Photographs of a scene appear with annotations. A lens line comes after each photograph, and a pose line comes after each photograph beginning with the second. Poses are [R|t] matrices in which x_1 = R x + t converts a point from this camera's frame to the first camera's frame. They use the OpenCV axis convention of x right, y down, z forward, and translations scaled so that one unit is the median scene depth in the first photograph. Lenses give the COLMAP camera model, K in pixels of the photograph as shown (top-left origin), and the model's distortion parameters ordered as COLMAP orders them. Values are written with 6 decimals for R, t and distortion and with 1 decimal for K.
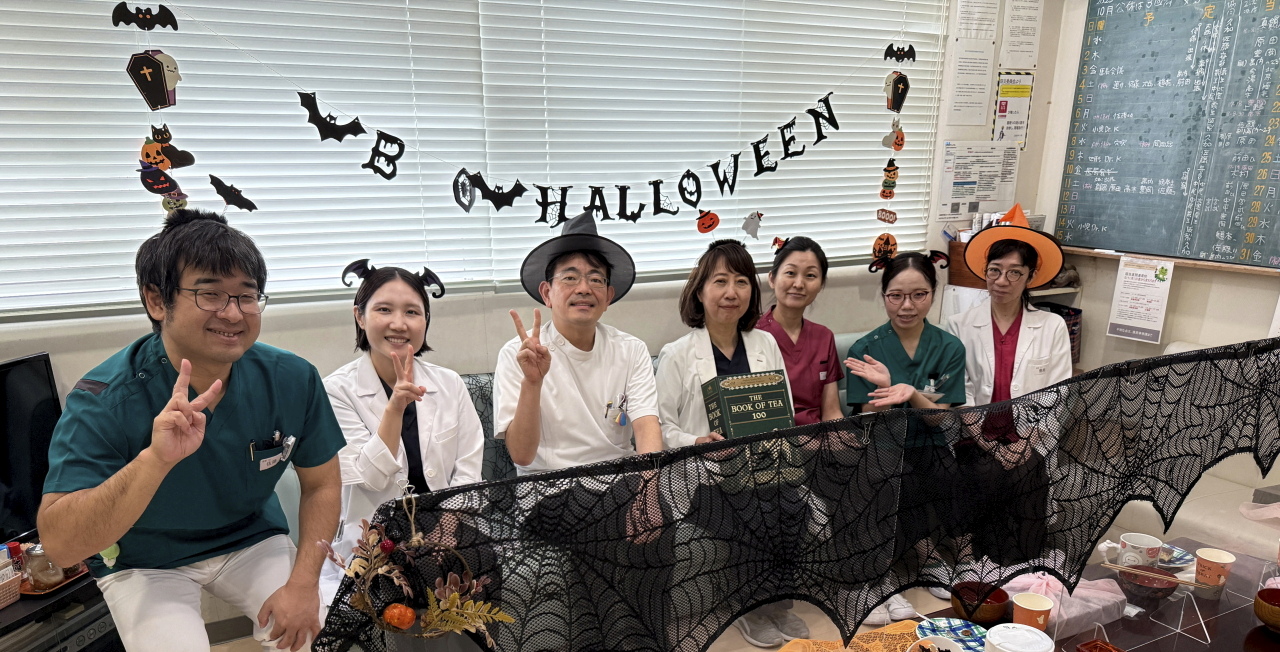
lens RADIAL K [[753.1, 0, 622.7], [0, 753.1, 396.3], [0, 0, 1]] dist [-0.019594, 0.001868]
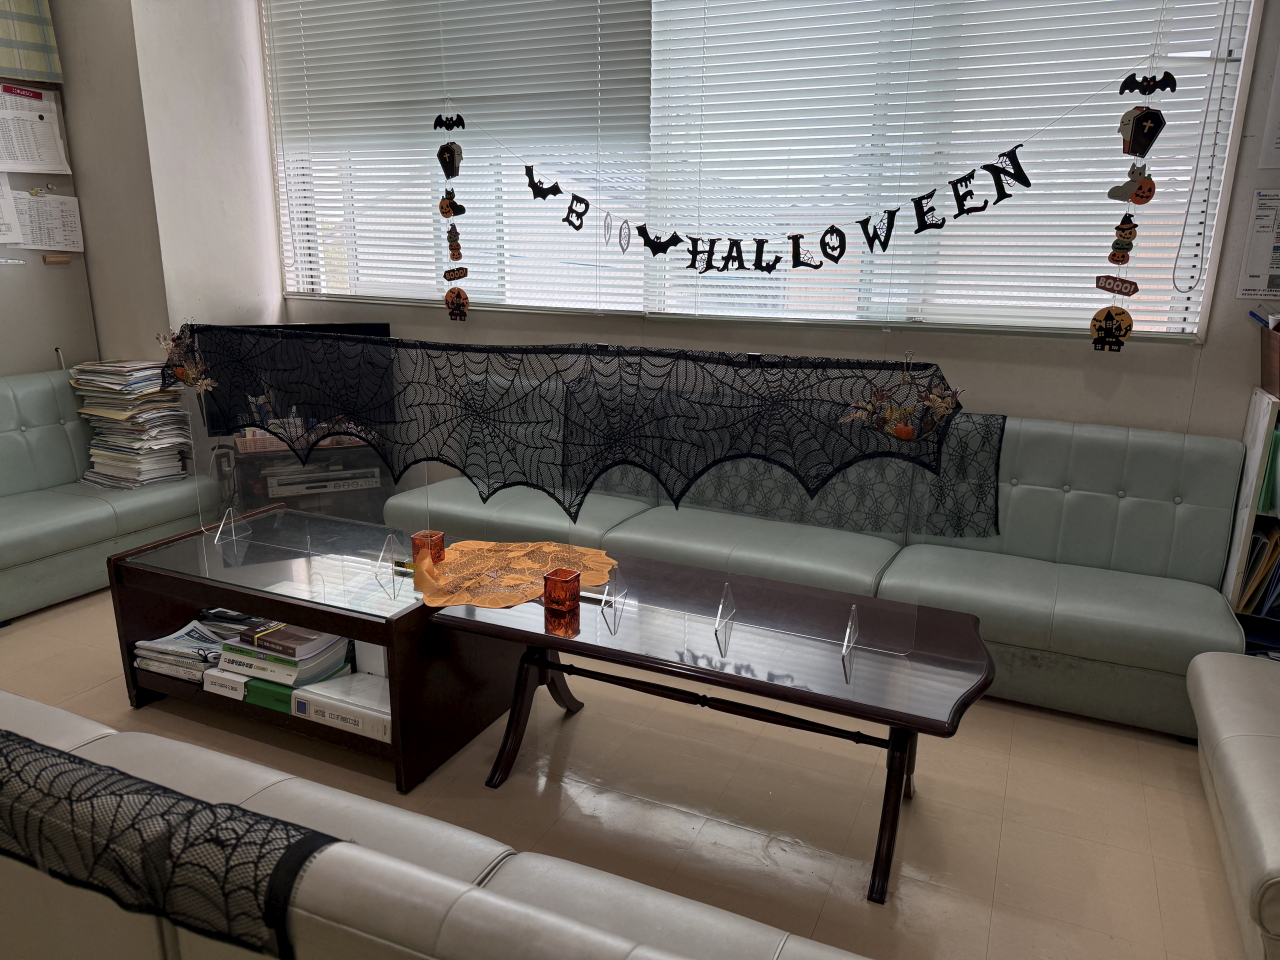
lens RADIAL K [[906.7, 0, 638.4], [0, 906.7, 479.9], [0, 0, 1]] dist [0.040219, -0.006814]
pose [[0.713031, 0.195461, -0.673337, 0.818024], [-0.224625, 0.973419, 0.044705, 0.043657], [0.664177, 0.119372, 0.737983, -0.061034]]
